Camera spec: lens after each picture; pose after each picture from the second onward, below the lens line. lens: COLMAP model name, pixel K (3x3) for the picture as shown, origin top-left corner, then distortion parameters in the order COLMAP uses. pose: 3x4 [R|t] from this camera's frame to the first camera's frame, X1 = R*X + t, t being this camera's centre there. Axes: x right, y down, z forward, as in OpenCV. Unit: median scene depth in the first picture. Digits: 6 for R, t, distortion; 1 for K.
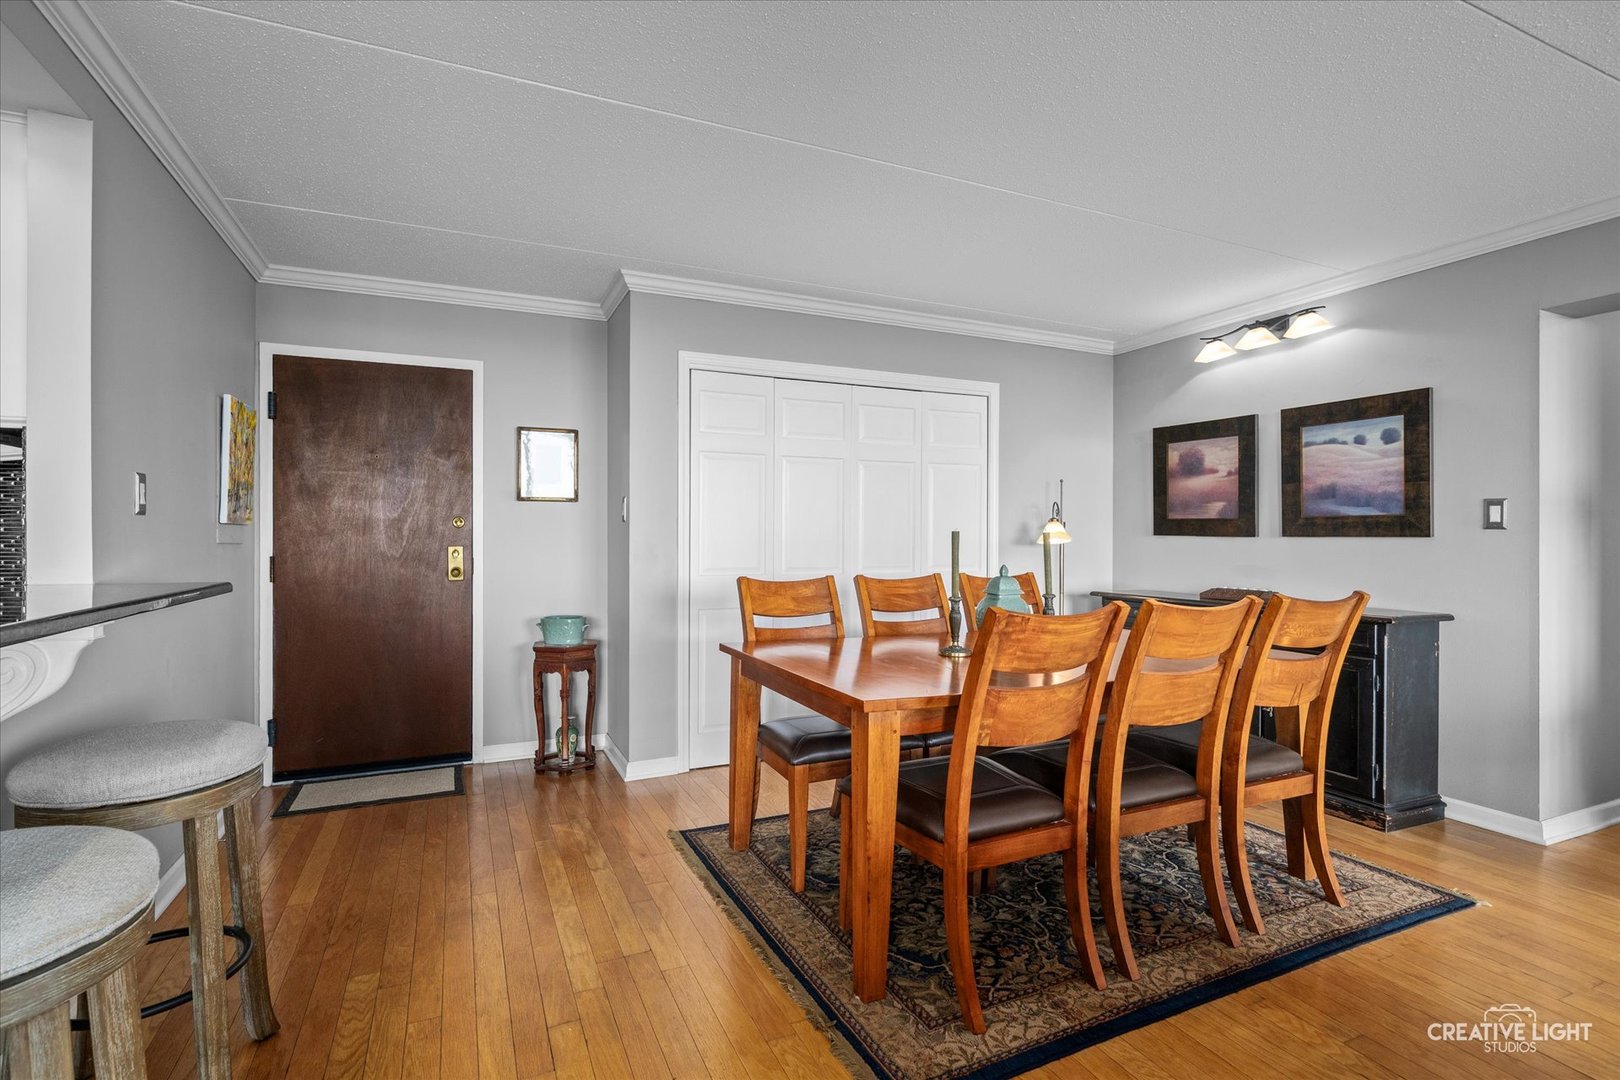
lens RADIAL K [[785.6, 0, 810.0], [0, 785.6, 540.0], [0, 0, 1]] dist [-0.001777, -0.000050]
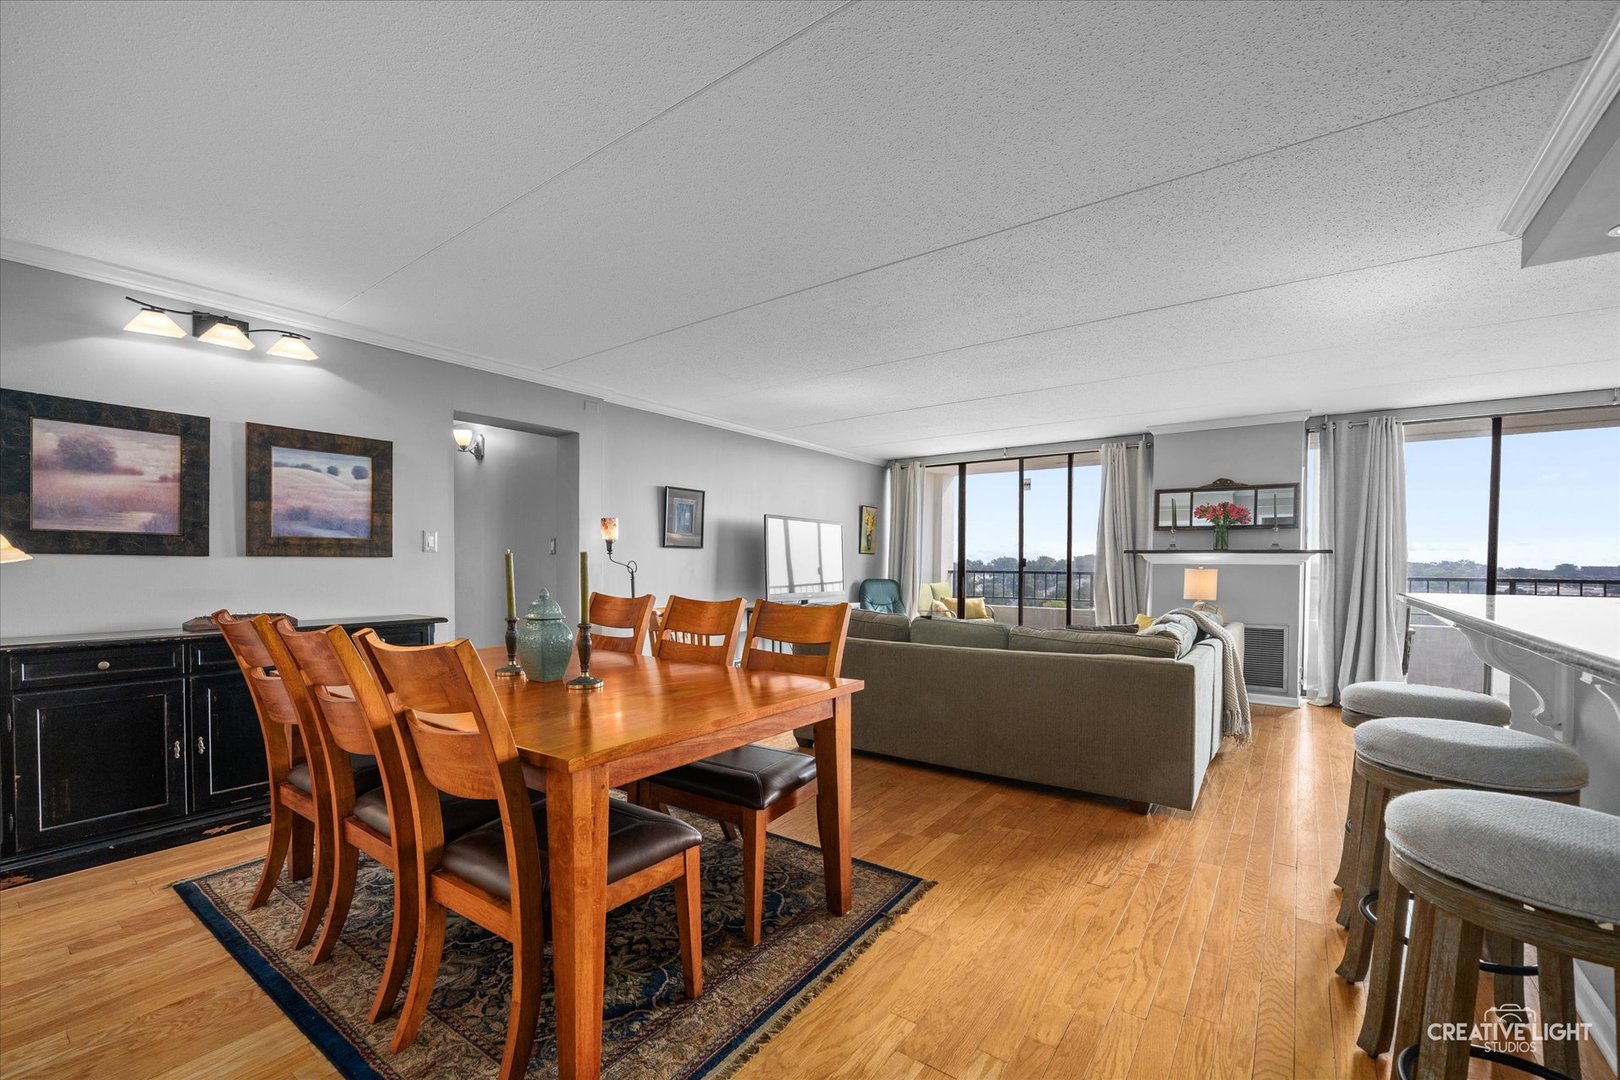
lens RADIAL K [[677.1, 0, 813.6], [0, 677.1, 573.8], [0, 0, 1]] dist [-0.054029, 0.019755]
pose [[-0.503543, -0.021902, 0.863692, -0.450212], [-0.003112, 0.999718, 0.023537, -0.003941], [-0.863964, 0.009164, -0.503470, 0.845290]]
